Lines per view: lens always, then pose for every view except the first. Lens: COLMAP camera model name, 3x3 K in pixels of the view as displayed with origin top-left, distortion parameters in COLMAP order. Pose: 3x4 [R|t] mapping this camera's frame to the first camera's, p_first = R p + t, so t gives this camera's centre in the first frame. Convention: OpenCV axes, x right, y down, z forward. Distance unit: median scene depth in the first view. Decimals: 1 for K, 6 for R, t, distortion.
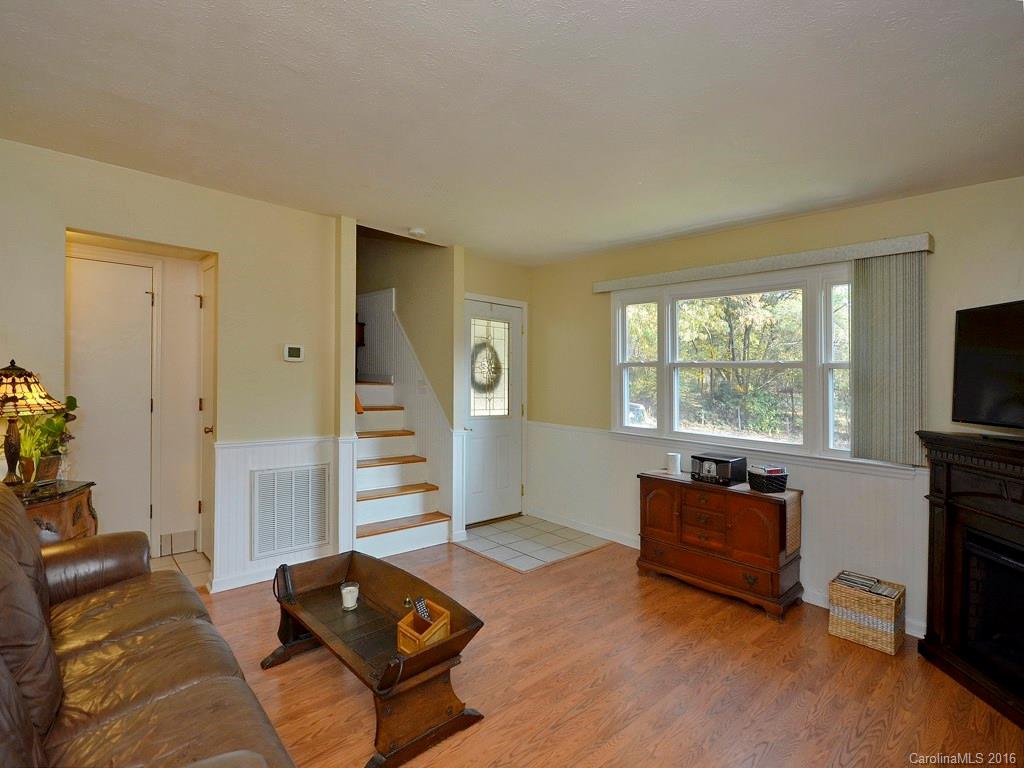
lens RADIAL K [[483.5, 0, 531.3], [0, 483.5, 383.3], [0, 0, 1]] dist [-0.035166, 0.000310]
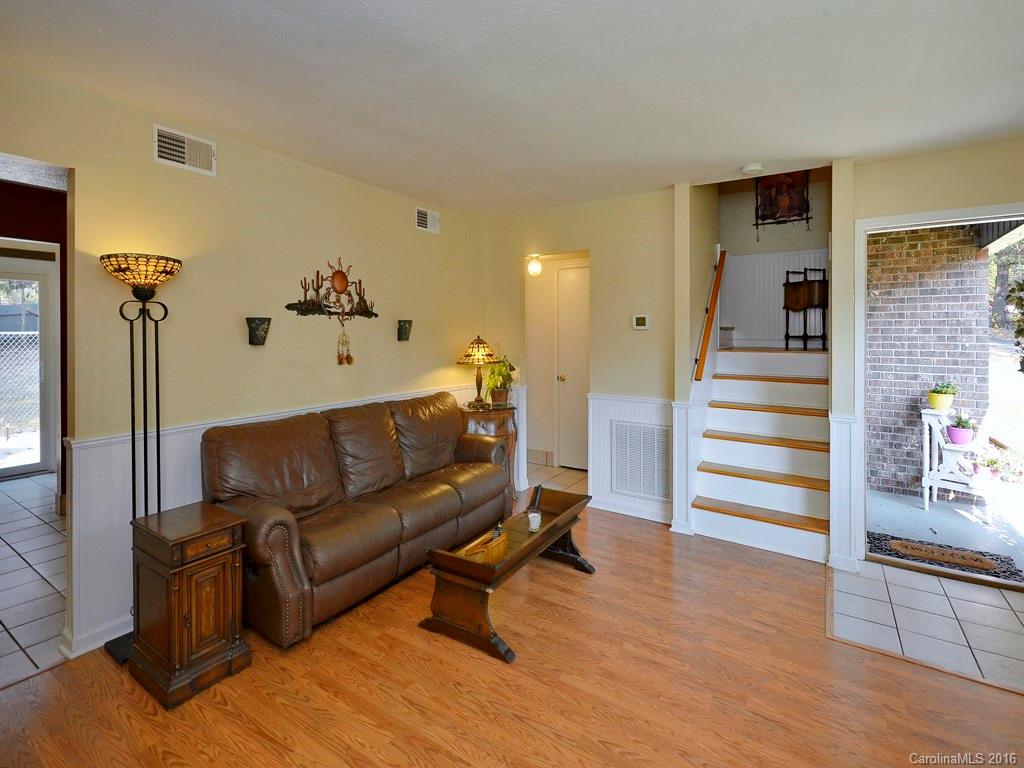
lens RADIAL K [[484.7, 0, 512.0], [0, 484.7, 351.8], [0, 0, 1]] dist [-0.000692, 0.000177]
pose [[0.240163, 0.007560, -0.970703, 0.576609], [-0.009885, 0.999937, 0.005342, 0.003882], [0.970682, 0.008312, 0.240223, 0.454740]]
